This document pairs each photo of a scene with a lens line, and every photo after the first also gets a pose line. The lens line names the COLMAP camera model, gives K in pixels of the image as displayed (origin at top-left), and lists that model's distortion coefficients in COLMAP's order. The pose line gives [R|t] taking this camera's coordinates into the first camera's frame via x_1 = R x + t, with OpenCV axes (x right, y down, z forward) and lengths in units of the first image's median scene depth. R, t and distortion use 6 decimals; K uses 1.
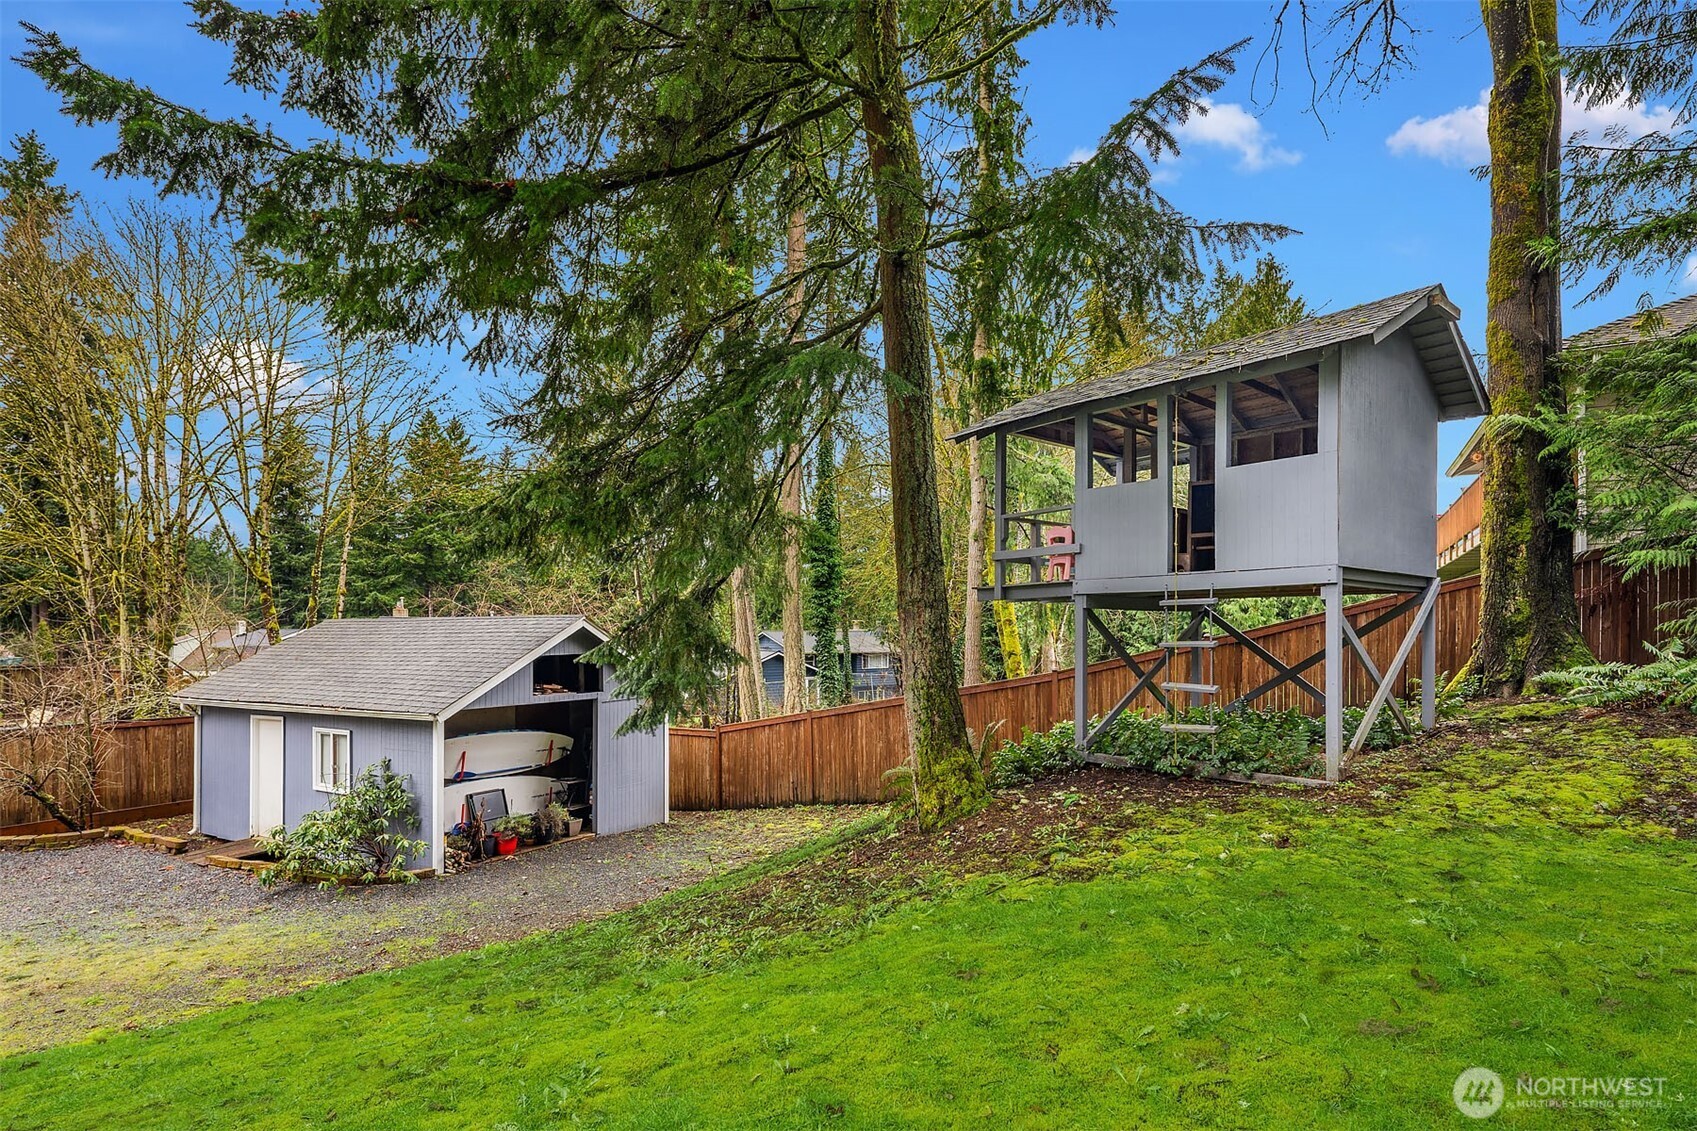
lens RADIAL K [[842.6, 0, 851.6], [0, 842.6, 638.8], [0, 0, 1]] dist [0.004265, -0.003889]
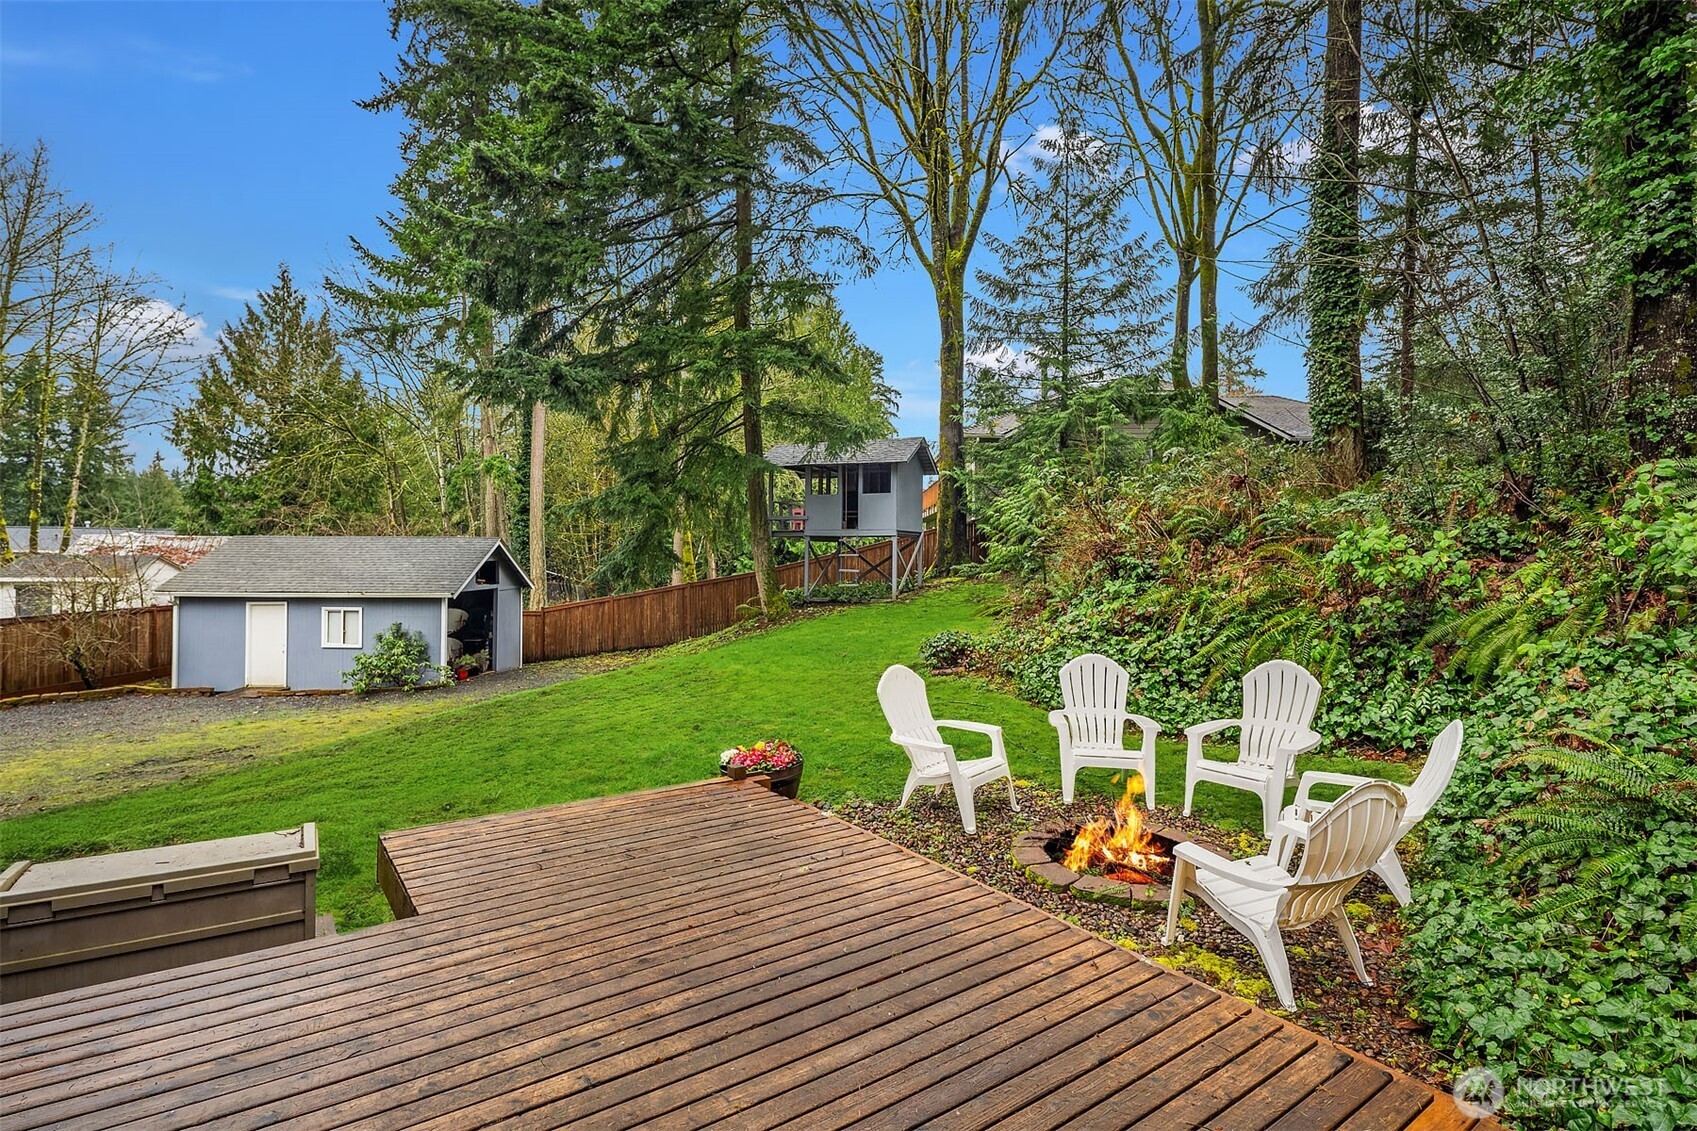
lens RADIAL K [[842.6, 0, 845.2], [0, 842.6, 556.9], [0, 0, 1]] dist [0.004265, -0.003889]
pose [[0.870667, 0.005218, 0.491846, -0.724881], [-0.006300, 0.999980, 0.000543, 0.007847], [-0.491833, -0.003571, 0.870682, -1.048596]]
